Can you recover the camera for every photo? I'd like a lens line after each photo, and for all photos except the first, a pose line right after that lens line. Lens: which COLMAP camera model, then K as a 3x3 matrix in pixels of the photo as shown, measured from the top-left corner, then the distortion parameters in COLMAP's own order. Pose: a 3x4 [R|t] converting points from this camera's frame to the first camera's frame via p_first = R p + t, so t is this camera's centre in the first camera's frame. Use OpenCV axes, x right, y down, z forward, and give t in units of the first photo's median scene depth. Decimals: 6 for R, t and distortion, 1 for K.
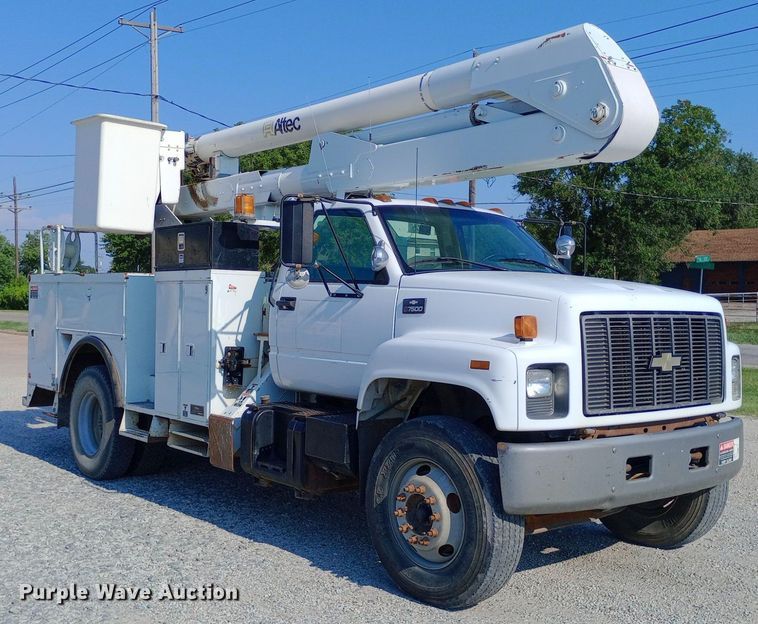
lens RADIAL K [[898.3, 0, 358.7], [0, 898.3, 297.1], [0, 0, 1]] dist [0.074421, 0.000000]
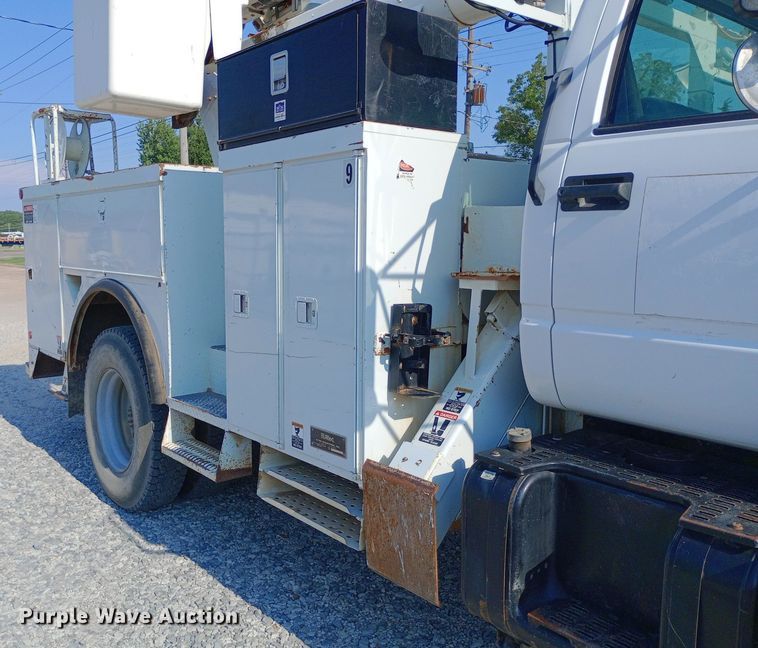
lens RADIAL K [[717.2, 0, 323.9], [0, 717.2, 318.5], [0, 0, 1]] dist [0.053471, 0.000000]
pose [[0.999476, -0.011482, -0.030250, -0.193606], [0.014767, 0.993742, 0.110724, 0.025349], [0.028789, -0.111112, 0.993391, 0.732903]]
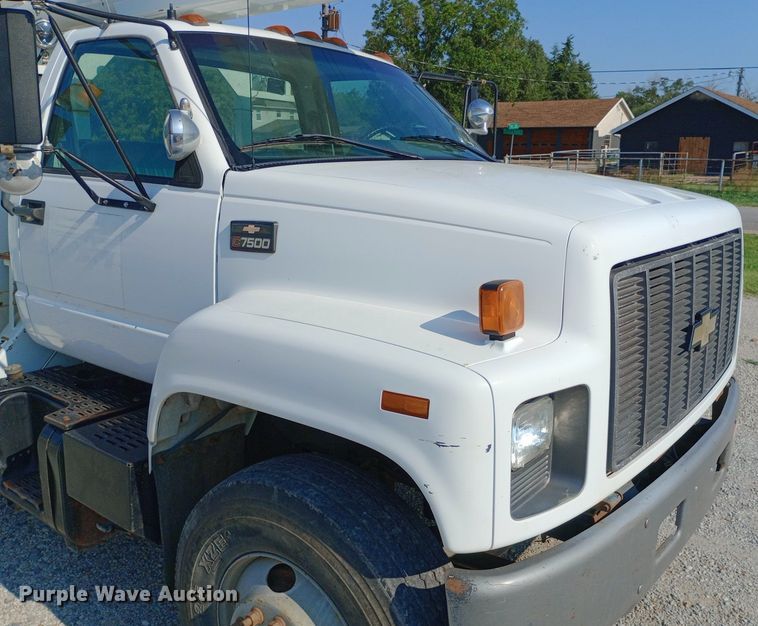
lens RADIAL K [[695.7, 0, 405.3], [0, 695.7, 309.8], [0, 0, 1]] dist [0.019537, 0.000000]
pose [[0.971760, -0.050649, 0.230470, 0.047463], [-0.001066, 0.975741, 0.218926, -0.031167], [-0.235967, -0.212989, 0.948132, 0.540284]]
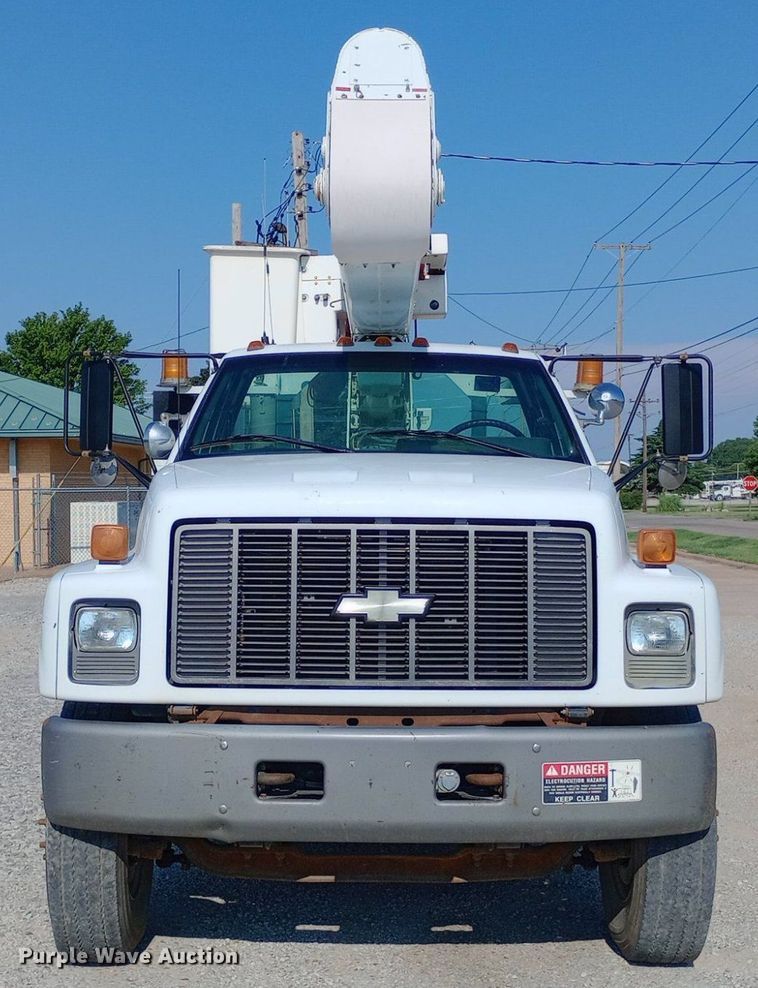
lens RADIAL K [[1520.1, 0, 375.1], [0, 1520.1, 497.8], [0, 0, 1]] dist [0.108341, 0.000000]
pose [[0.776445, -0.010169, -0.630104, 0.809085], [0.008003, 0.999948, -0.006275, 0.007449], [0.630135, -0.000171, 0.776486, 0.209949]]
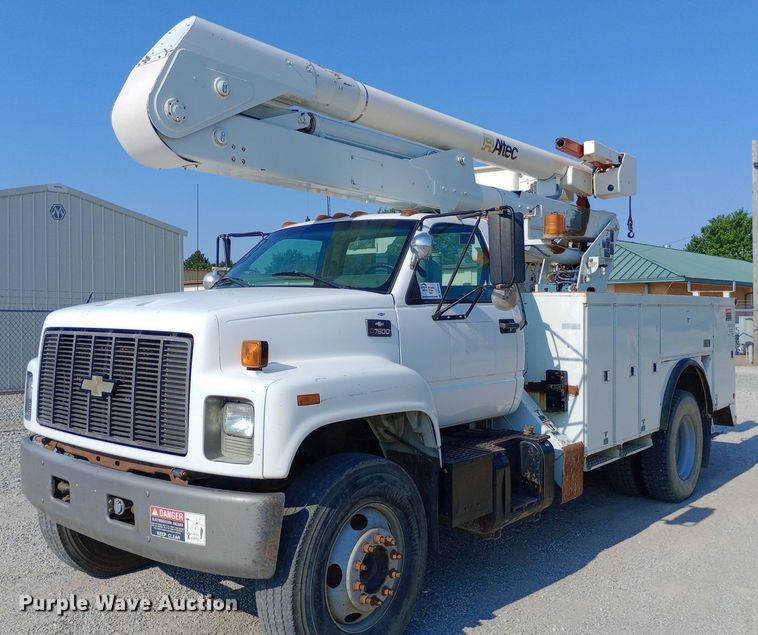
lens RADIAL K [[741.6, 0, 377.9], [0, 741.6, 301.8], [0, 0, 1]] dist [0.026413, 0.000000]
pose [[0.188850, -0.024377, -0.981703, 0.947372], [-0.001557, 0.999683, -0.025123, 0.006164], [0.982005, 0.006273, 0.188753, 0.967488]]
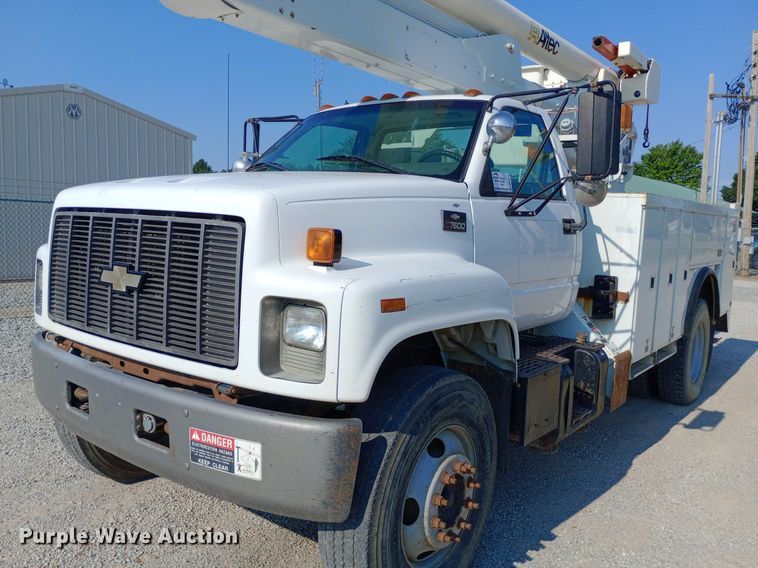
lens RADIAL K [[629.1, 0, 380.8], [0, 629.1, 284.7], [0, 0, 1]] dist [0.051674, -0.076735]
pose [[0.227148, 0.095401, -0.969176, 0.753910], [-0.035109, 0.995345, 0.089748, 0.020041], [0.973227, 0.013641, 0.229440, 0.929819]]
